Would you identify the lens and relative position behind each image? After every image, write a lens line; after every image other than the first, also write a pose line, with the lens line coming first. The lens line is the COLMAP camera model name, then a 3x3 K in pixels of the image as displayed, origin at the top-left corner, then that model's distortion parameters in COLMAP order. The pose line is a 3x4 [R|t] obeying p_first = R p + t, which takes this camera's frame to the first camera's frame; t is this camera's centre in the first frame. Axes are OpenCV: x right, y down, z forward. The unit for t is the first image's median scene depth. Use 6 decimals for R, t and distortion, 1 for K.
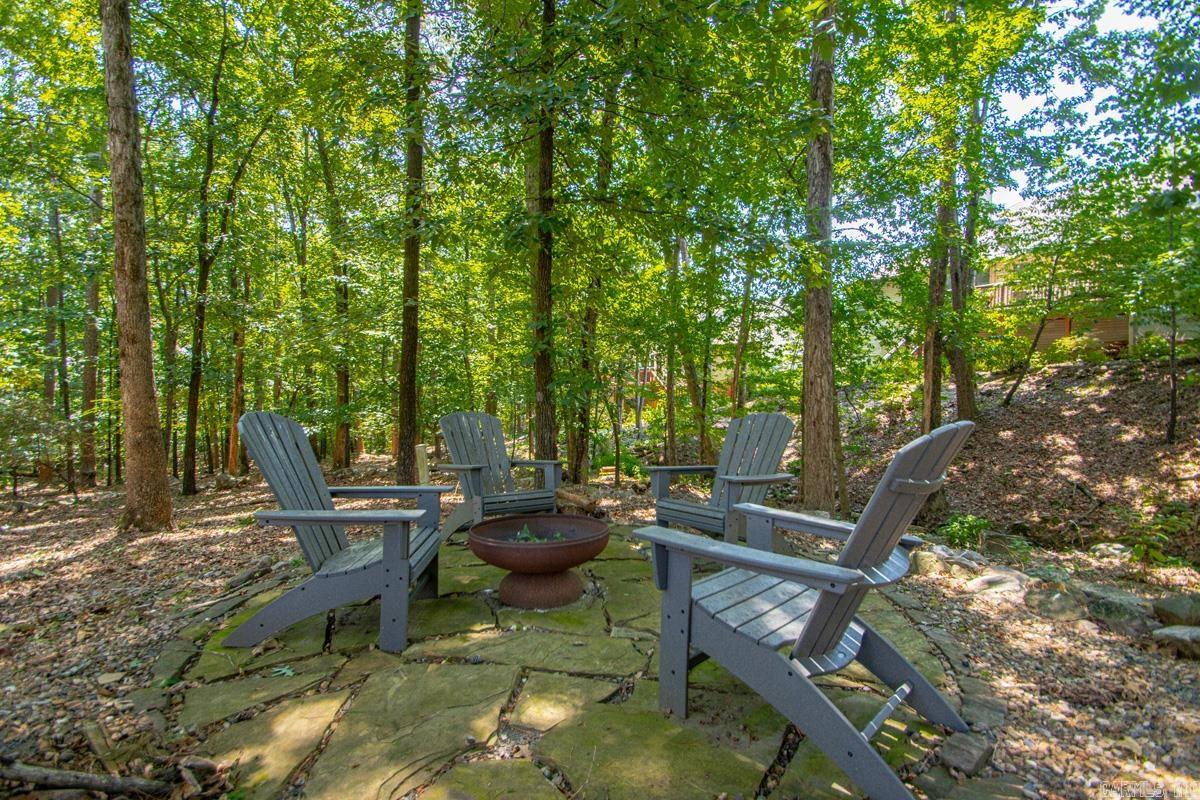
lens RADIAL K [[562.5, 0, 600.0], [0, 562.5, 400.0], [0, 0, 1]] dist [0.031389, -0.025802]
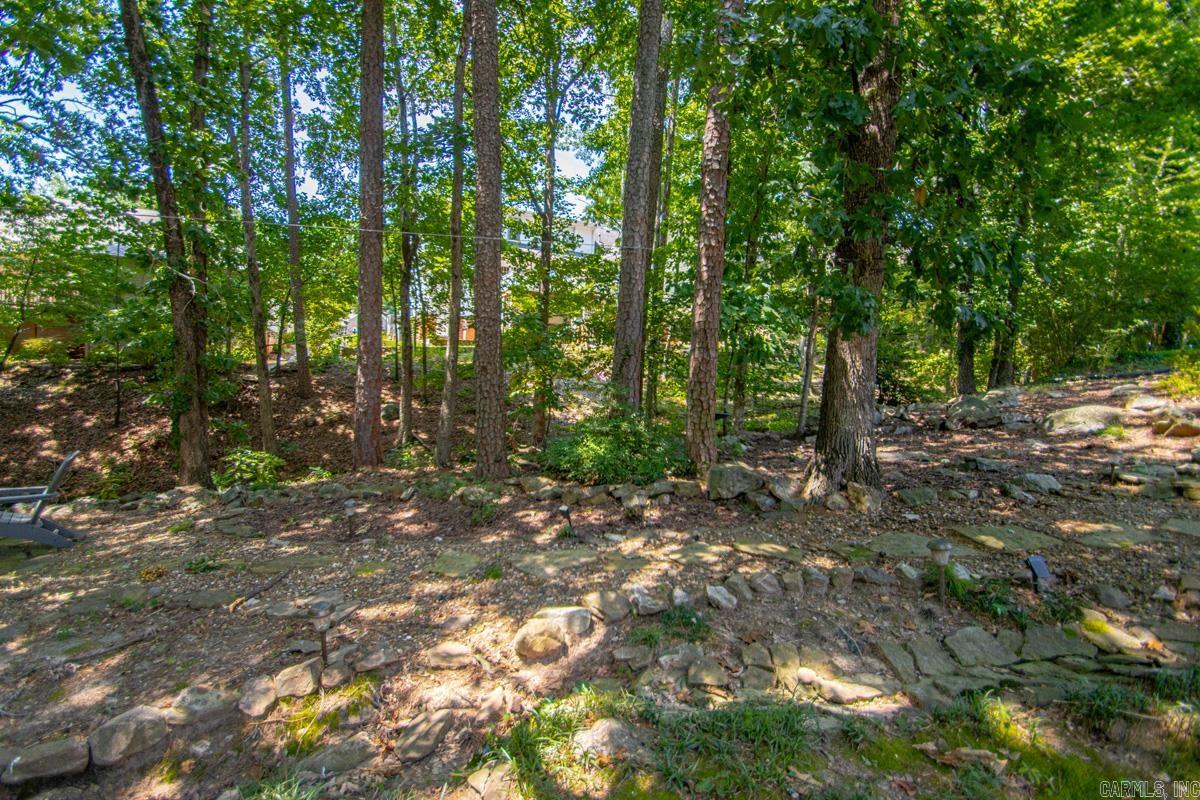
lens RADIAL K [[562.5, 0, 600.0], [0, 562.5, 400.0], [0, 0, 1]] dist [0.031389, -0.025802]
pose [[0.068311, -0.041425, 0.996804, -0.381419], [-0.020740, 0.998863, 0.042931, -0.077158], [-0.997448, -0.023606, 0.067374, -0.359131]]
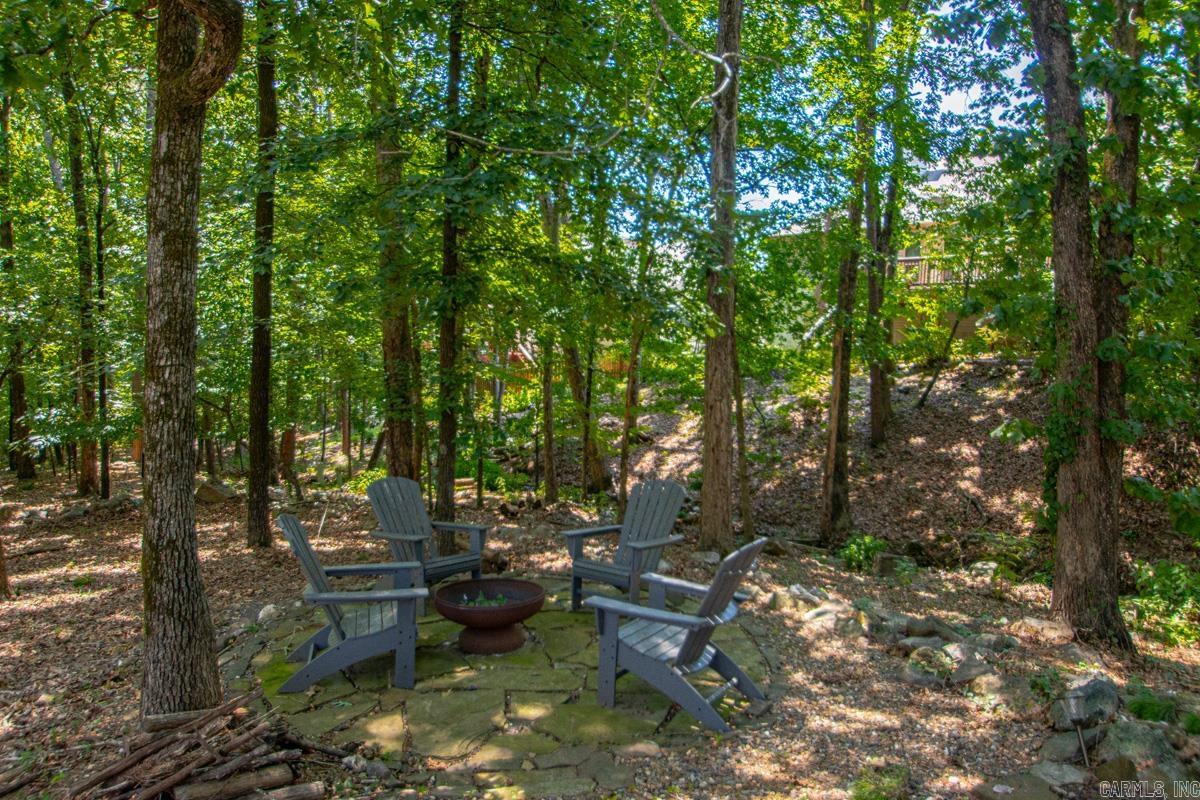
lens RADIAL K [[837.3, 0, 600.0], [0, 837.3, 400.0], [0, 0, 1]] dist [-0.009972, 0.001011]
pose [[0.978231, -0.002209, 0.207508, -0.062433], [-0.008534, 0.998669, 0.050865, -0.074675], [-0.207345, -0.051528, 0.976910, -0.213653]]
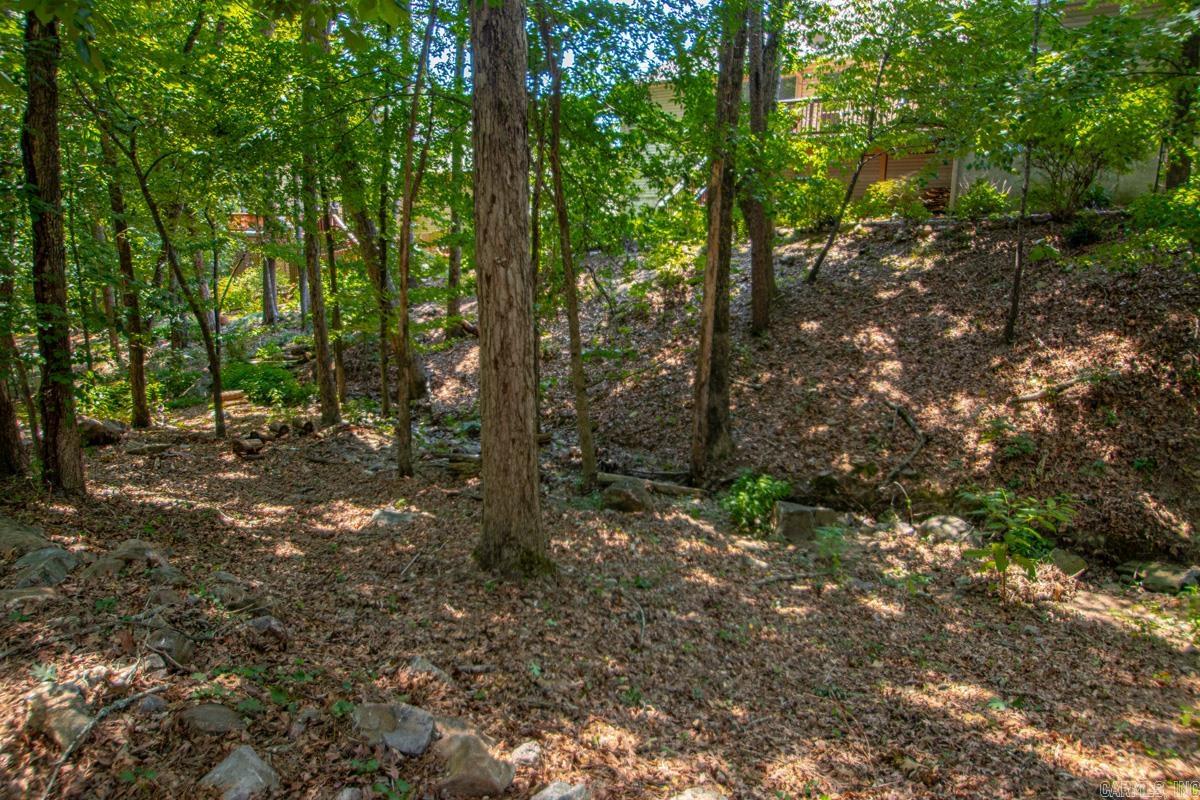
lens RADIAL K [[761.0, 0, 600.0], [0, 761.0, 400.0], [0, 0, 1]] dist [-0.025413, 0.000755]
pose [[0.932330, -0.074600, 0.353830, 0.156885], [0.003910, 0.980511, 0.196425, -0.036794], [-0.361587, -0.181749, 0.914452, 0.254091]]
